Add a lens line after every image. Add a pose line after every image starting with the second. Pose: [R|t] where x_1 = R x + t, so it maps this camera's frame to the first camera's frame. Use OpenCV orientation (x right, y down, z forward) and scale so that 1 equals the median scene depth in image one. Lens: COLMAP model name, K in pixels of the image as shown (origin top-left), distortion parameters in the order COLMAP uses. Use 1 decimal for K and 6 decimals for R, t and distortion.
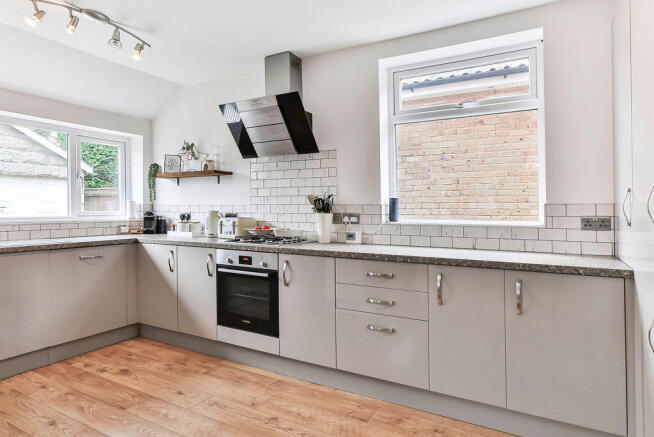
lens RADIAL K [[378.1, 0, 327.0], [0, 378.1, 218.5], [0, 0, 1]] dist [-0.004190, -0.001023]
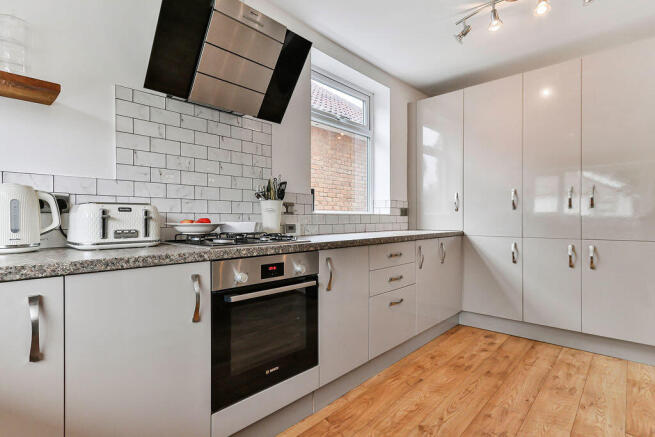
lens RADIAL K [[341.1, 0, 327.5], [0, 341.1, 218.5], [0, 0, 1]] dist [0.003859, 0.000704]
pose [[0.215824, -0.005910, 0.976414, -0.756931], [0.023321, 0.999728, 0.000896, 0.028002], [-0.976154, 0.022578, 0.215903, 0.809632]]
